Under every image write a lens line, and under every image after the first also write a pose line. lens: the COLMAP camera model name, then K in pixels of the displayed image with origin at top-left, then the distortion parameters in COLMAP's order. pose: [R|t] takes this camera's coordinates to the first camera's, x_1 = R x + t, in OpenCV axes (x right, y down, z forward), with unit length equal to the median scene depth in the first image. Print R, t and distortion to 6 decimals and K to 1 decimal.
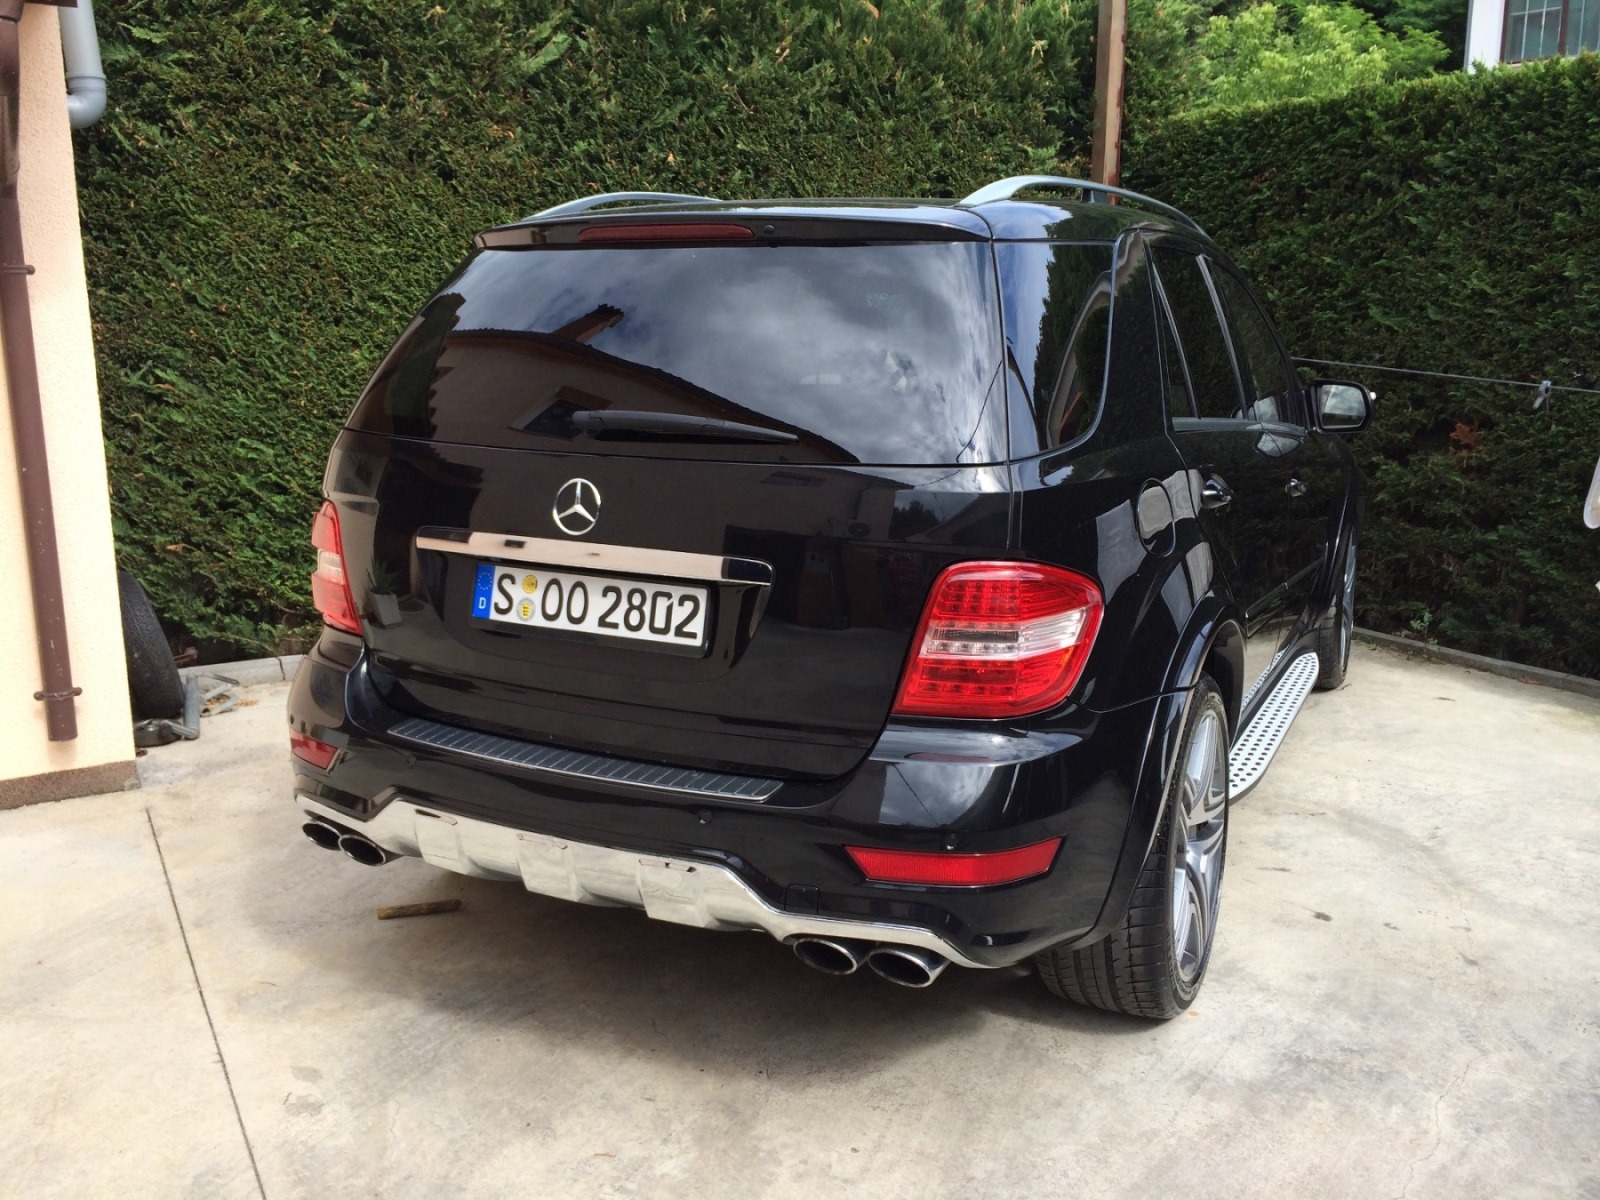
lens RADIAL K [[1447.5, 0, 782.1], [0, 1447.5, 598.5], [0, 0, 1]] dist [0.119278, -0.188834]
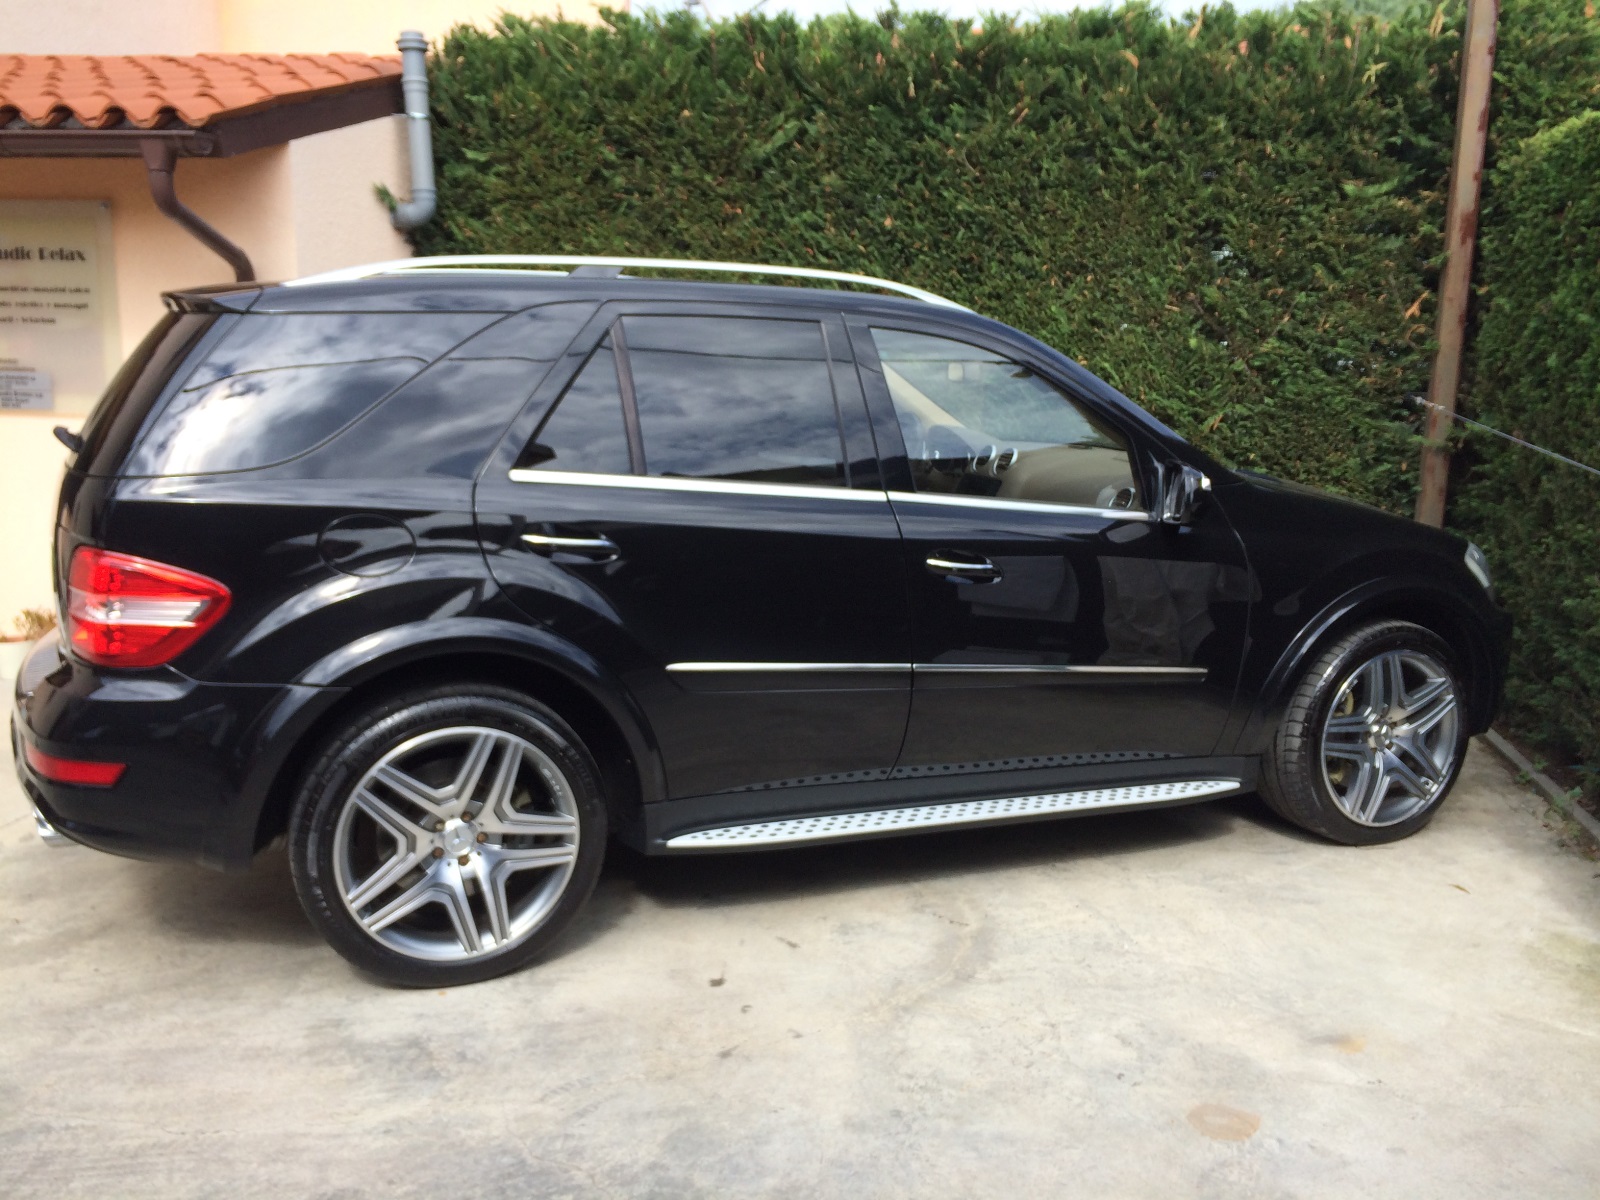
lens RADIAL K [[1447.5, 0, 782.1], [0, 1447.5, 598.5], [0, 0, 1]] dist [0.119278, -0.188834]
pose [[0.738455, 0.135392, -0.660570, 0.654574], [-0.147171, 0.988379, 0.038057, -0.057542], [0.658046, 0.069113, 0.749799, 0.162748]]
